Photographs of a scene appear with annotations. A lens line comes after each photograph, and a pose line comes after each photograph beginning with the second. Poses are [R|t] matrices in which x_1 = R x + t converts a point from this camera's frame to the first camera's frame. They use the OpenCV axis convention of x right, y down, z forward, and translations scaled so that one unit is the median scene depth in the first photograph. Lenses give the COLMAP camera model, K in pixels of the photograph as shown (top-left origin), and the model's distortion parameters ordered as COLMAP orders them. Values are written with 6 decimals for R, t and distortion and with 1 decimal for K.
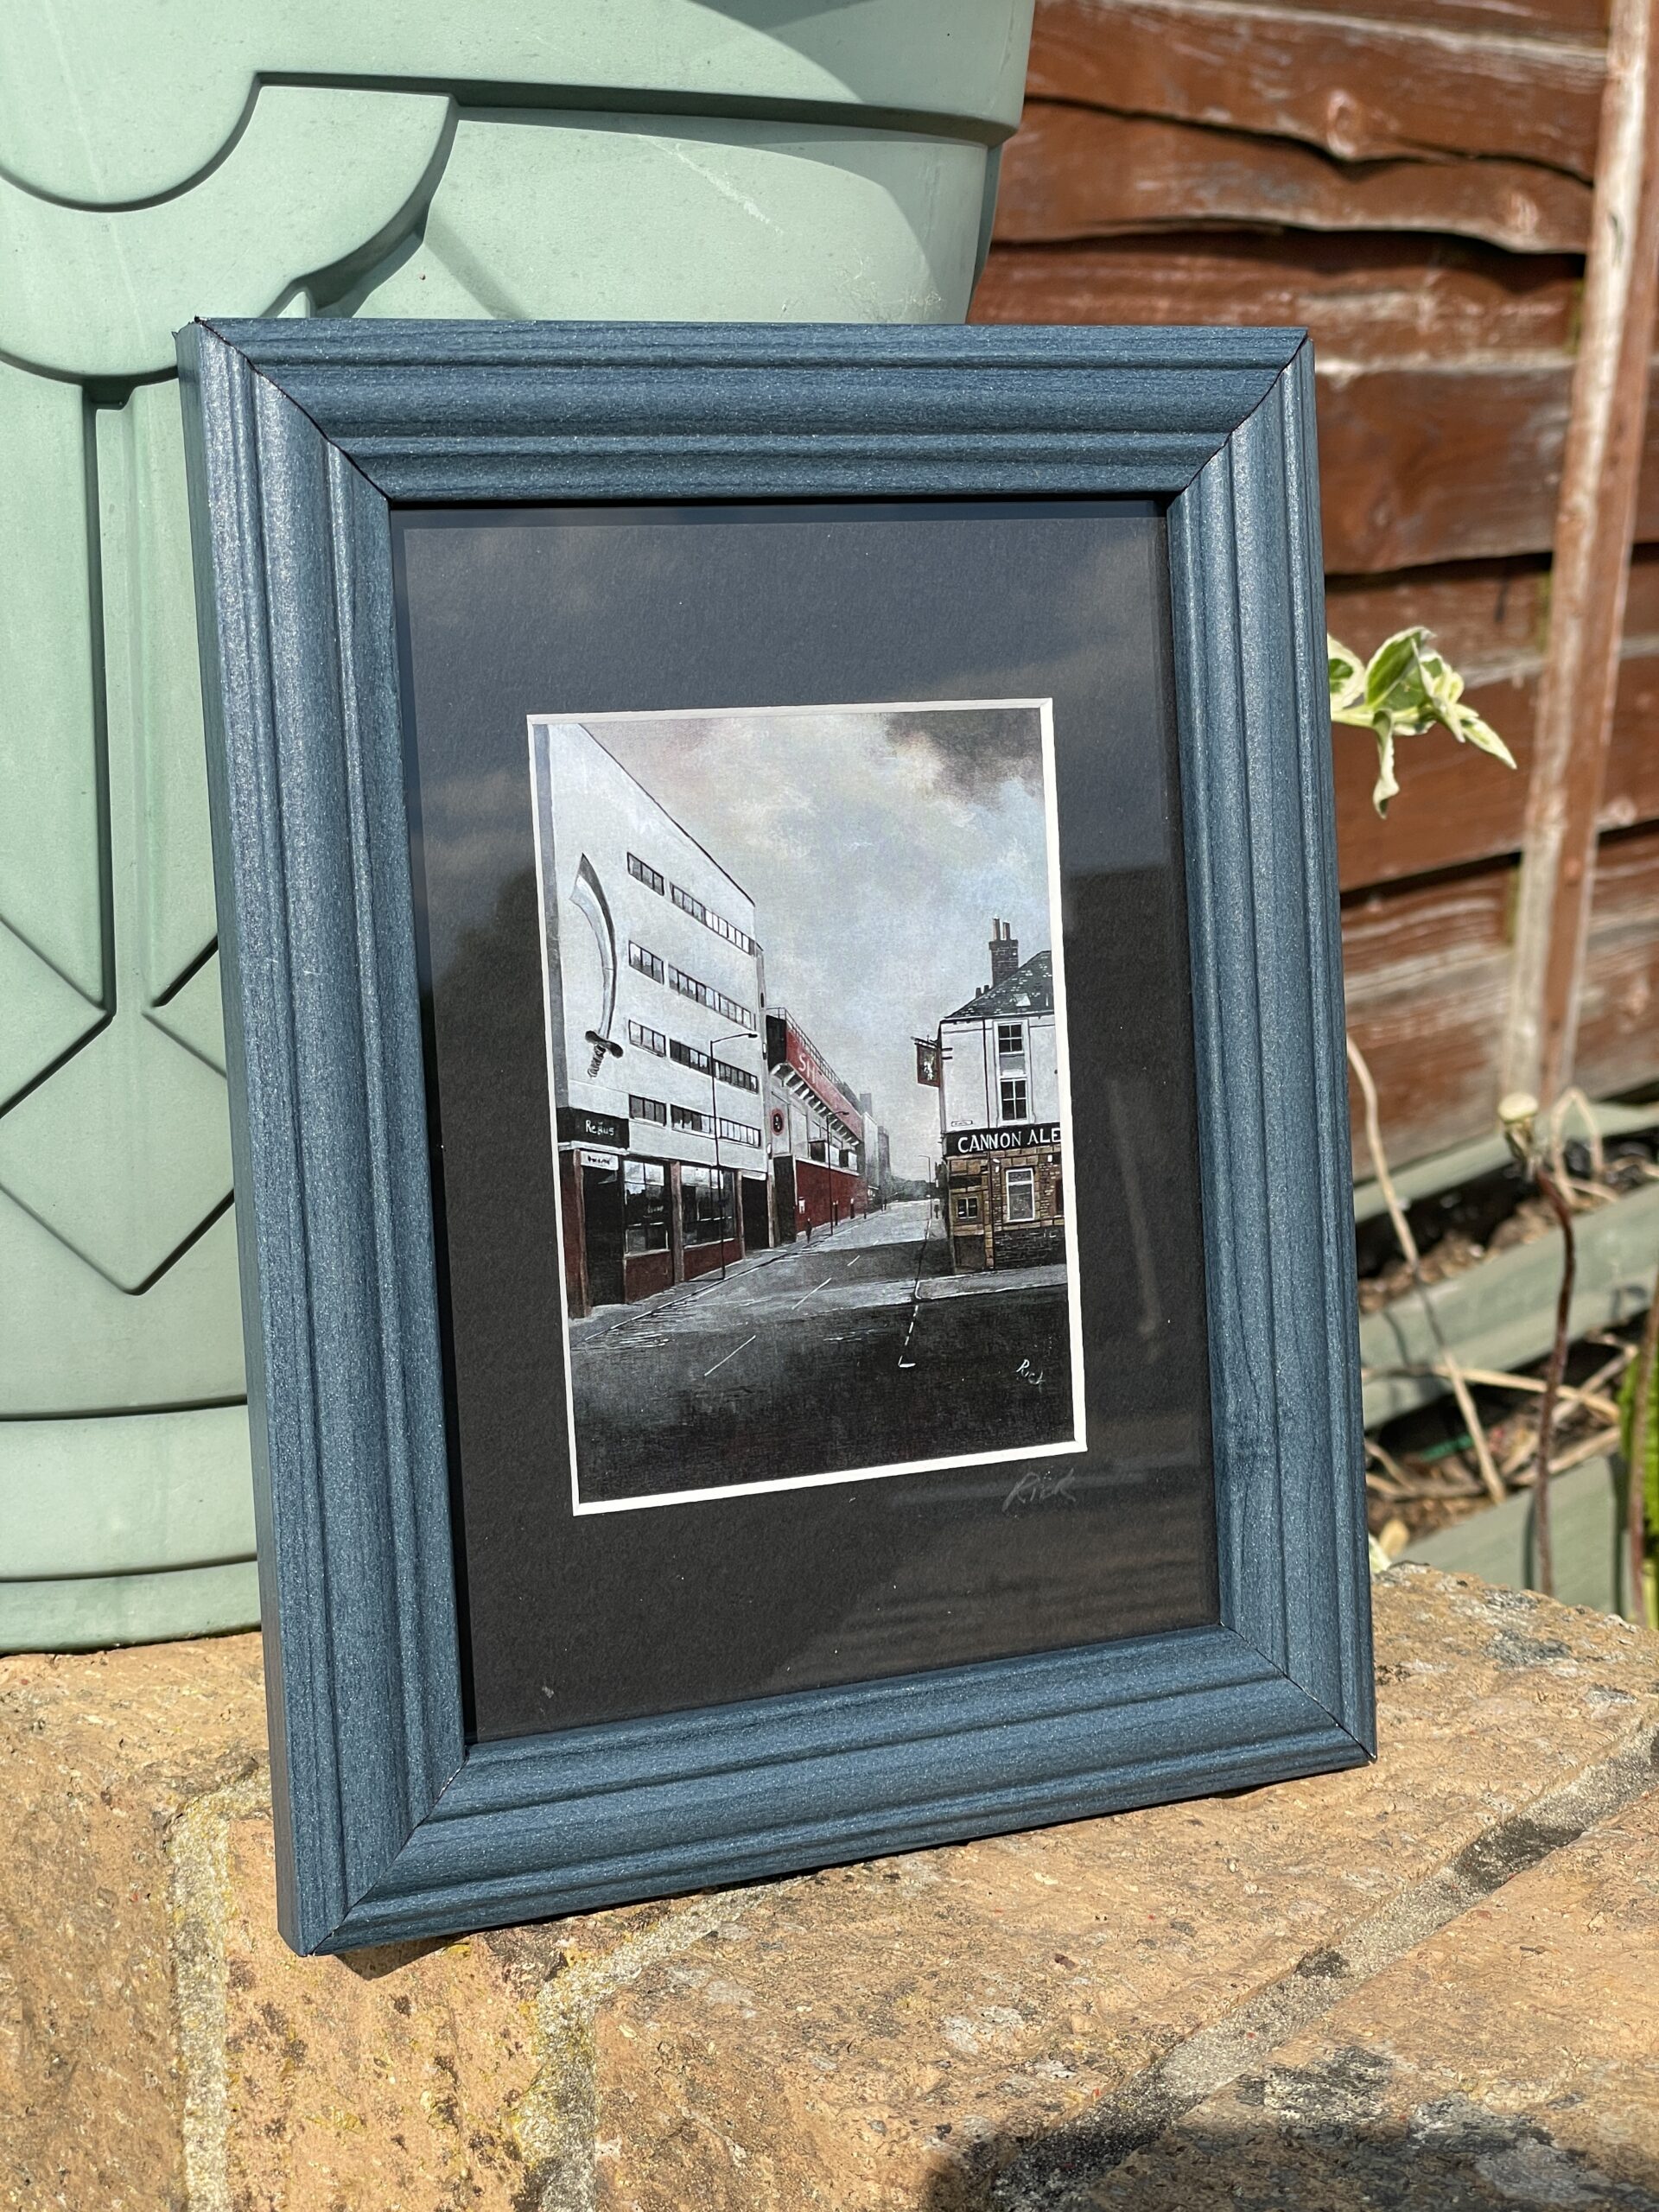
lens RADIAL K [[3282.4, 0, 852.1], [0, 3282.4, 1072.7], [0, 0, 1]] dist [0.034975, 0.000000]
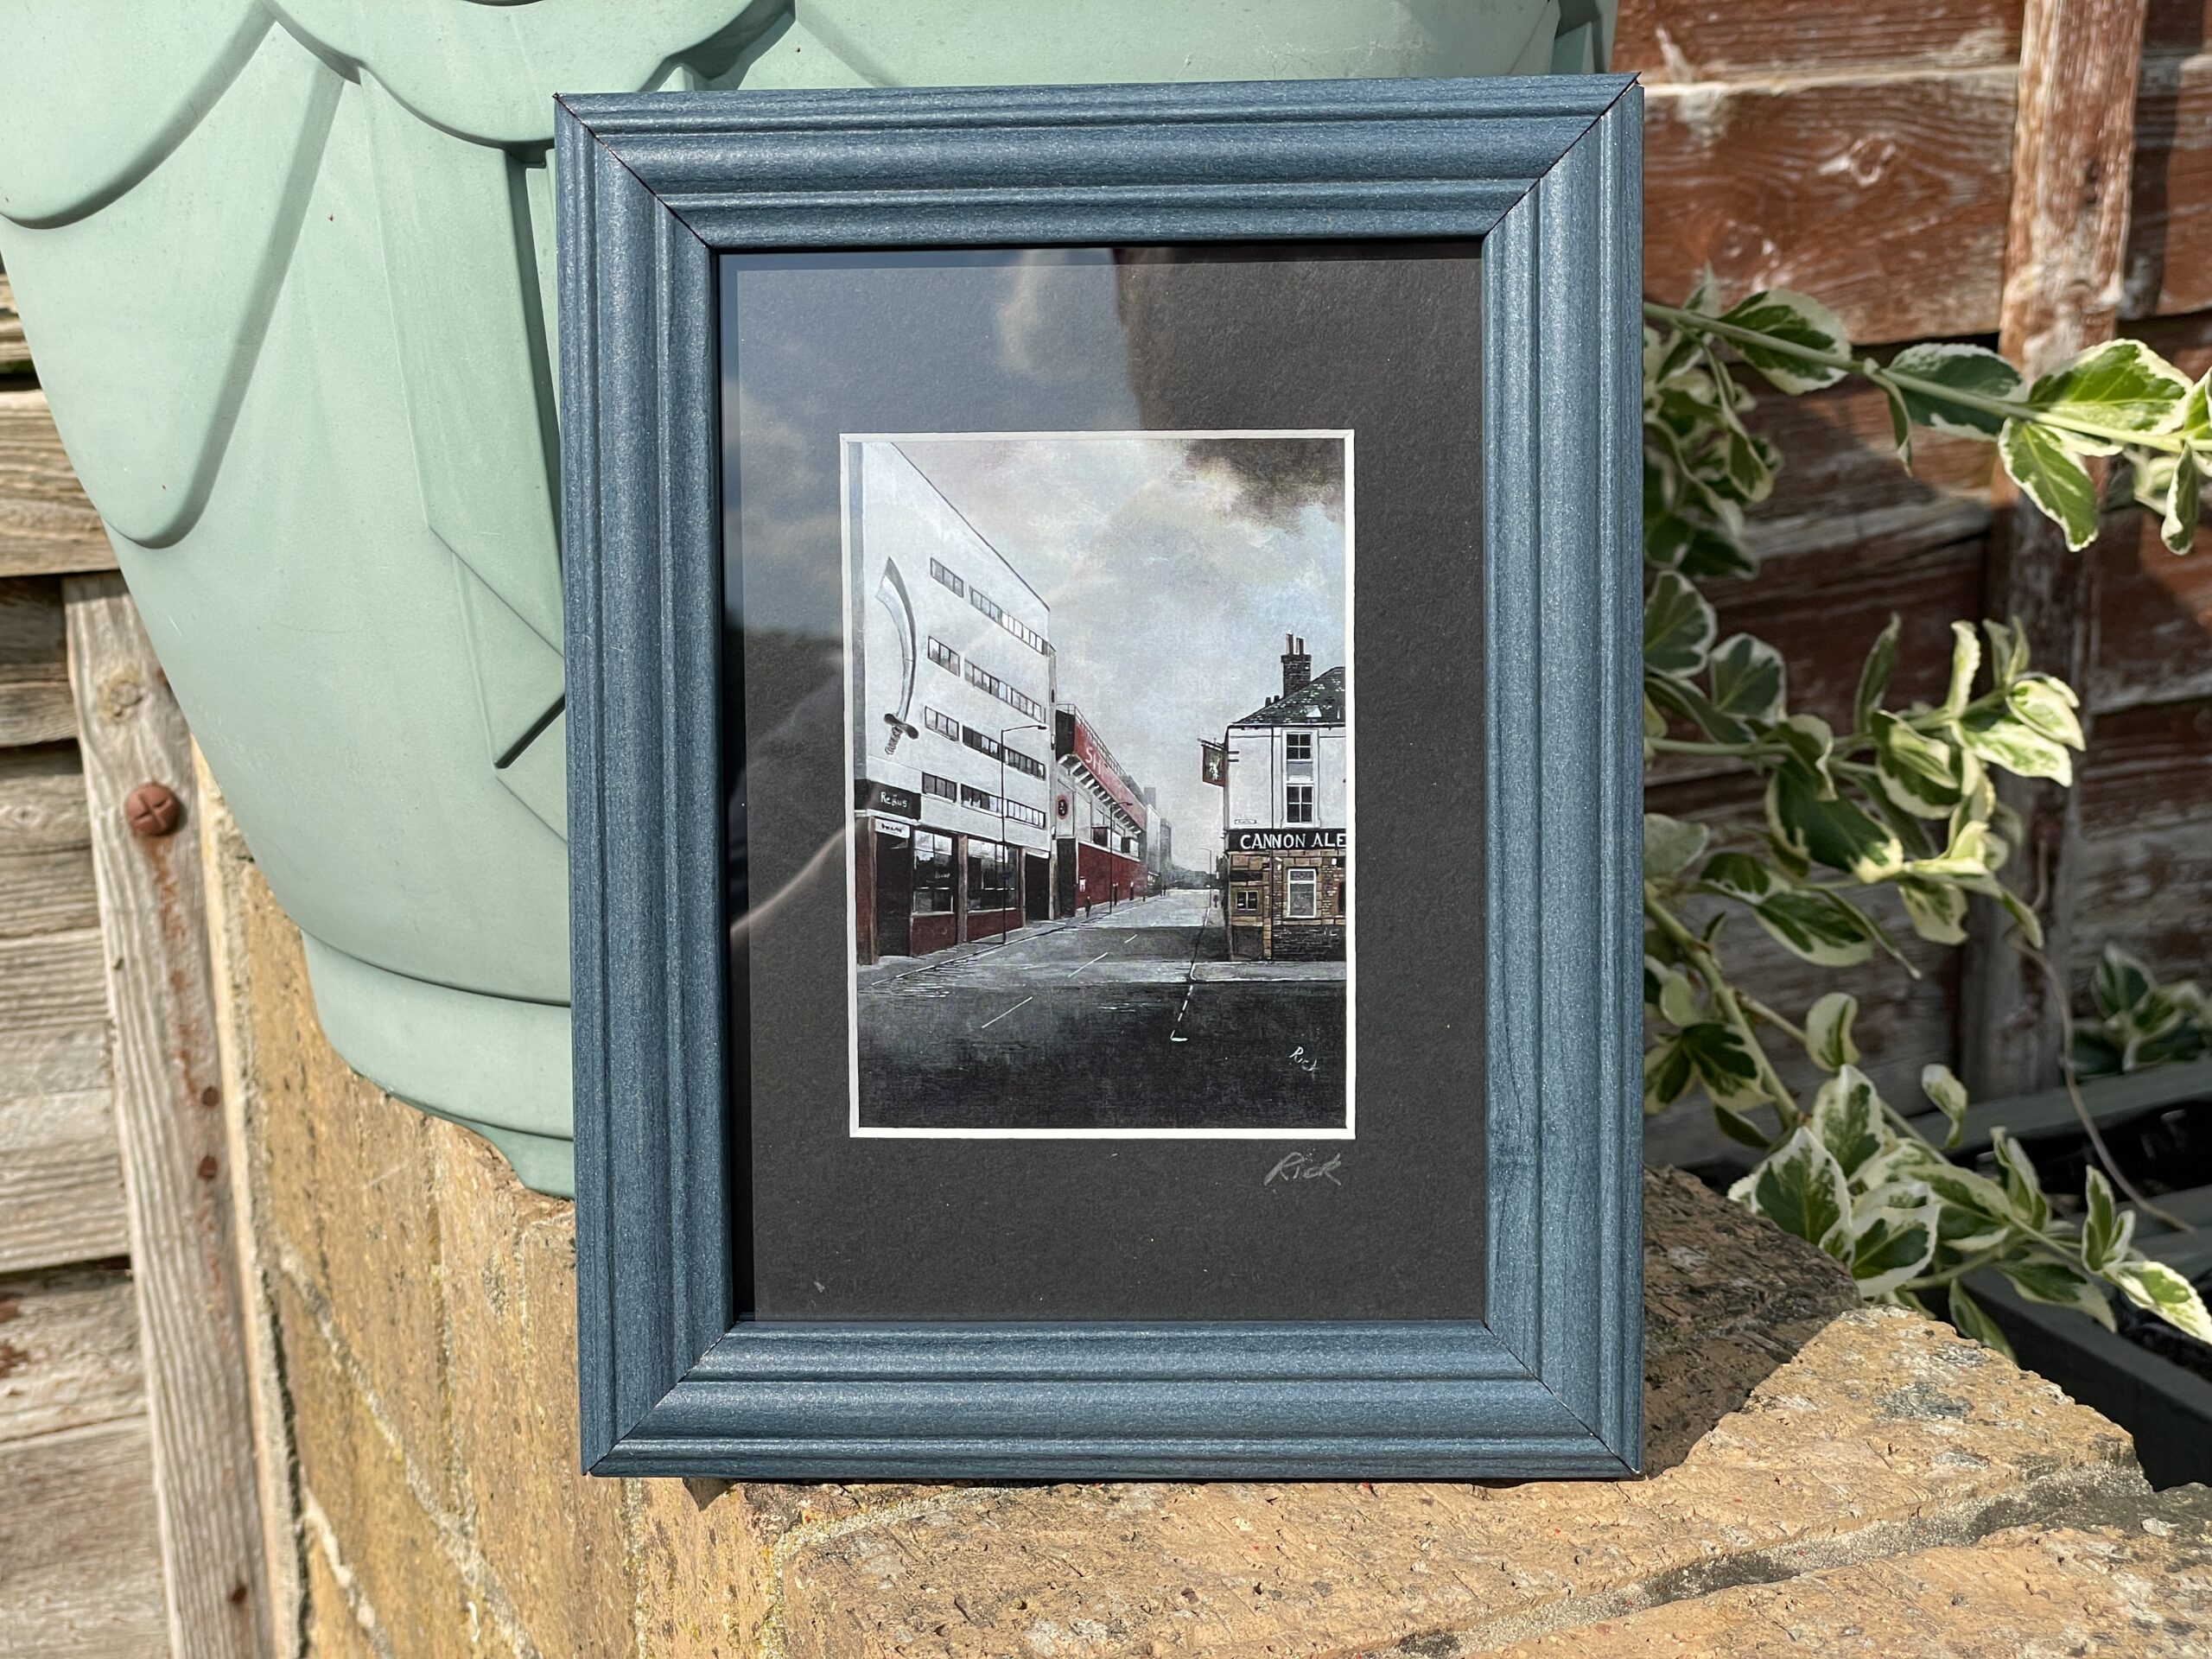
lens RADIAL K [[3282.4, 0, 1139.3], [0, 3282.4, 794.1], [0, 0, 1]] dist [0.034975, 0.000000]
pose [[0.904310, 0.075476, -0.420152, 0.462182], [-0.067542, 0.997145, 0.033754, -0.028251], [0.421500, -0.002146, 0.906826, 0.007806]]
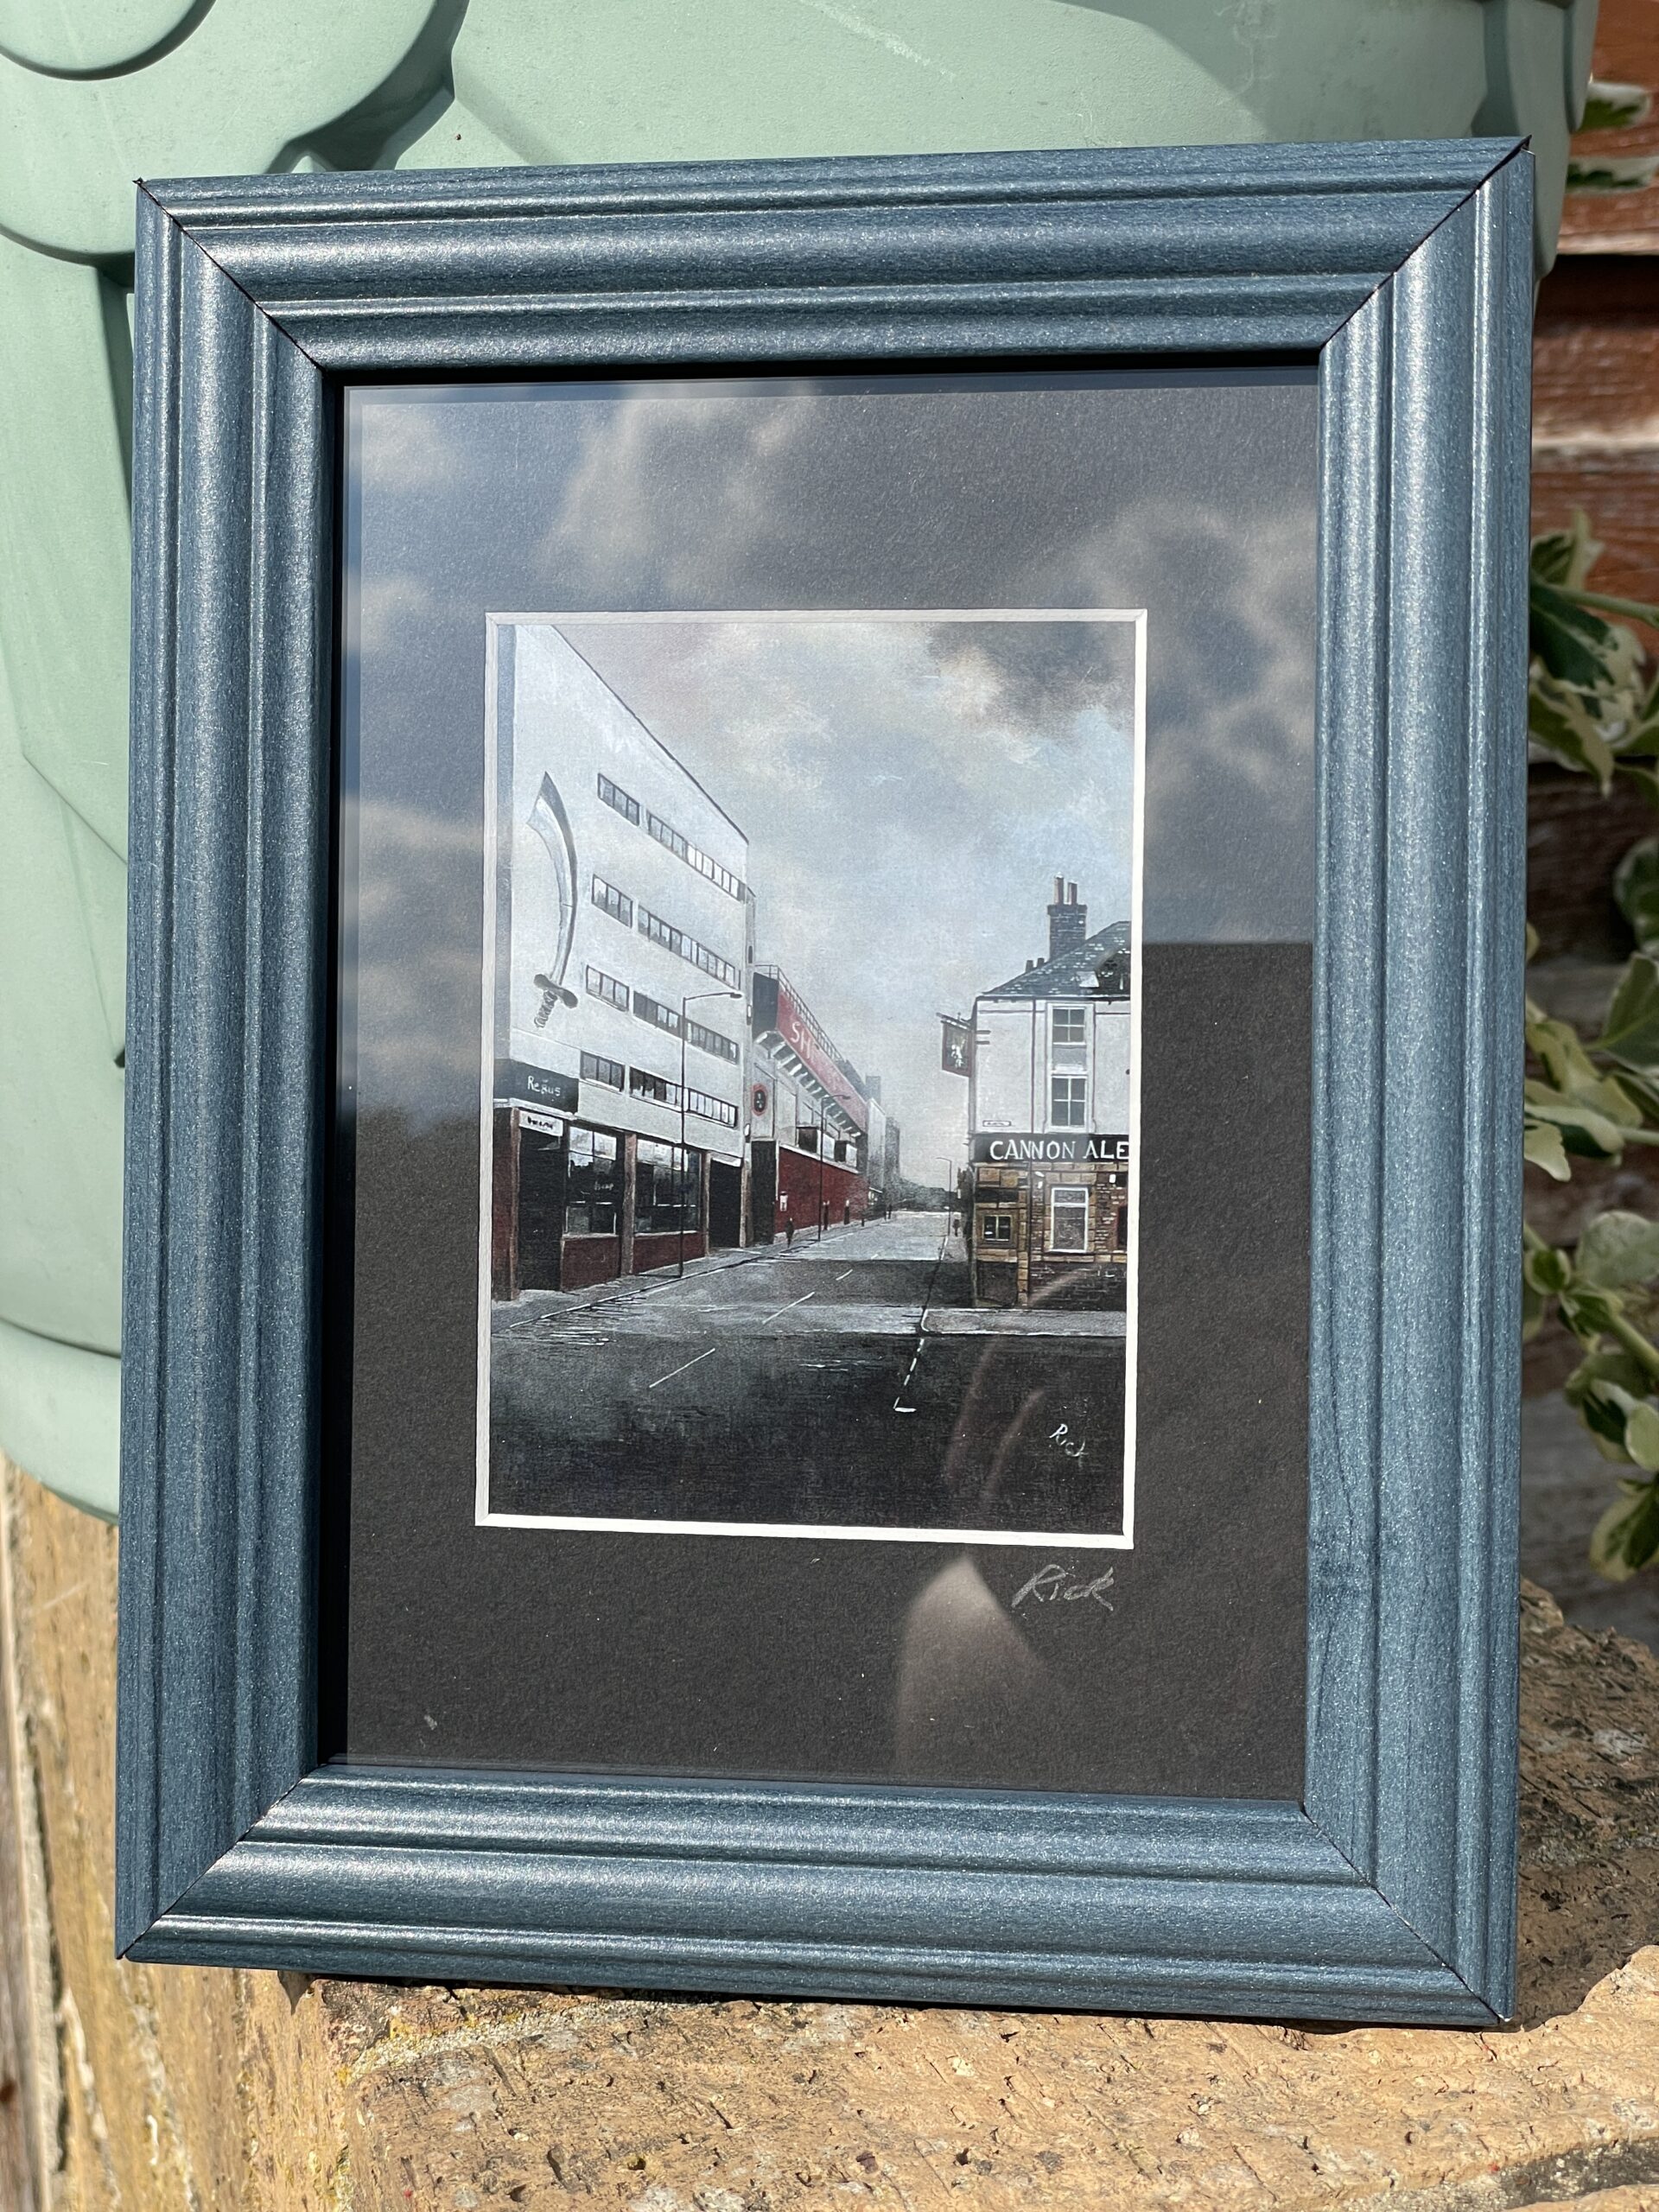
lens RADIAL K [[3282.4, 0, 902.5], [0, 3282.4, 1079.4], [0, 0, 1]] dist [0.034975, 0.000000]
pose [[0.858478, 0.064186, -0.508818, 0.436701], [-0.090711, 0.995498, -0.027468, 0.029500], [0.504764, 0.069736, 0.860436, 0.287706]]
